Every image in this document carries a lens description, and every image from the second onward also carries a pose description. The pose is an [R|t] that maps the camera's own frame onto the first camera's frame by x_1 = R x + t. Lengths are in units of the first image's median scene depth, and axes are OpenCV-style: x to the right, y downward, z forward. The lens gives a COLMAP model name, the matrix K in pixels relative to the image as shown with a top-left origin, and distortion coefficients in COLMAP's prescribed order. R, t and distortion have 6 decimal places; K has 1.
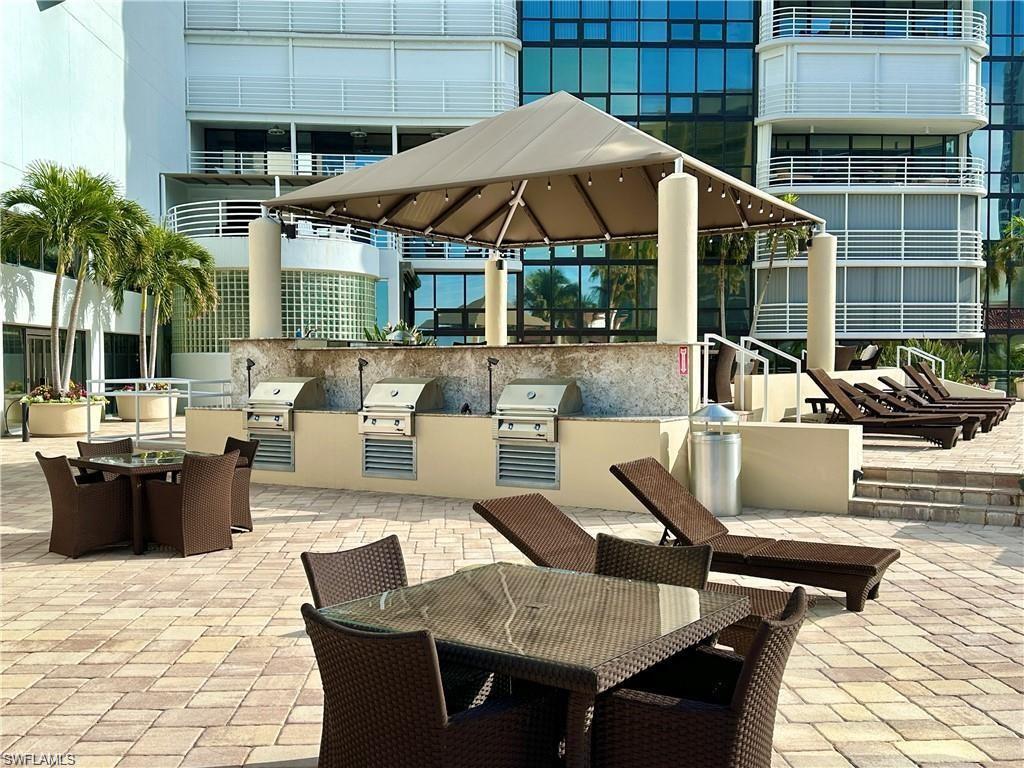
lens RADIAL K [[1020.9, 0, 511.3], [0, 1020.9, 384.6], [0, 0, 1]] dist [0.069750, 0.000000]
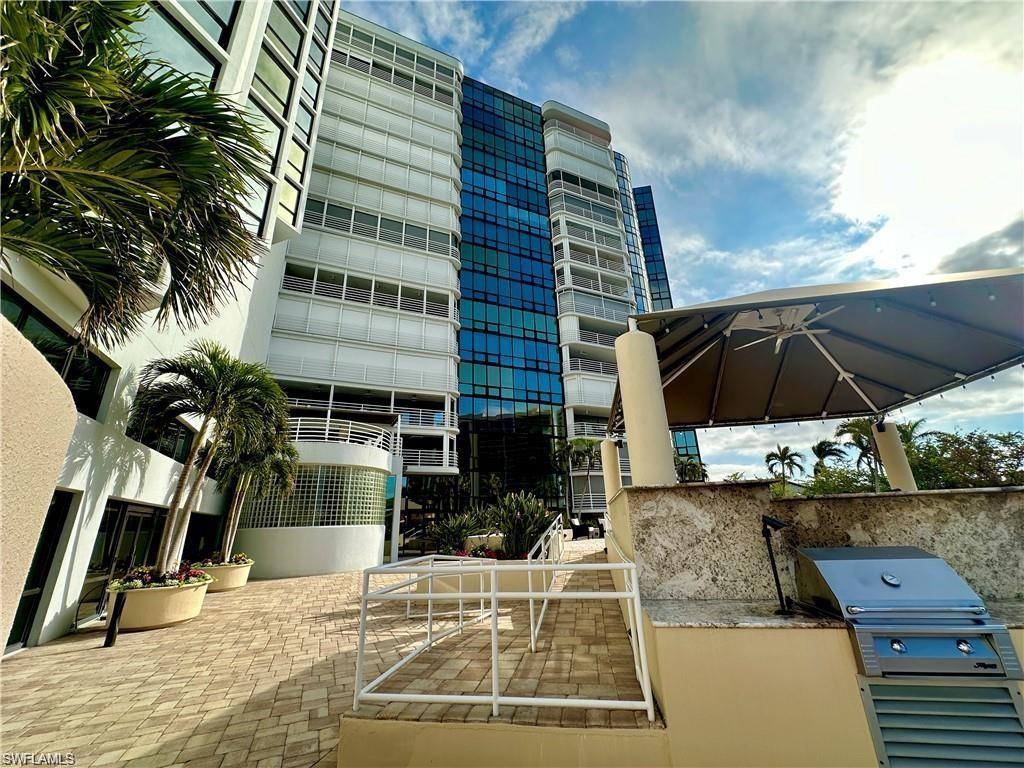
lens RADIAL K [[407.0, 0, 514.3], [0, 407.0, 384.8], [0, 0, 1]] dist [-0.002322, -0.000160]
pose [[0.931705, 0.093544, 0.350963, -0.266882], [0.037305, 0.936511, -0.348647, -0.011347], [-0.361294, 0.337929, 0.869063, 0.477581]]
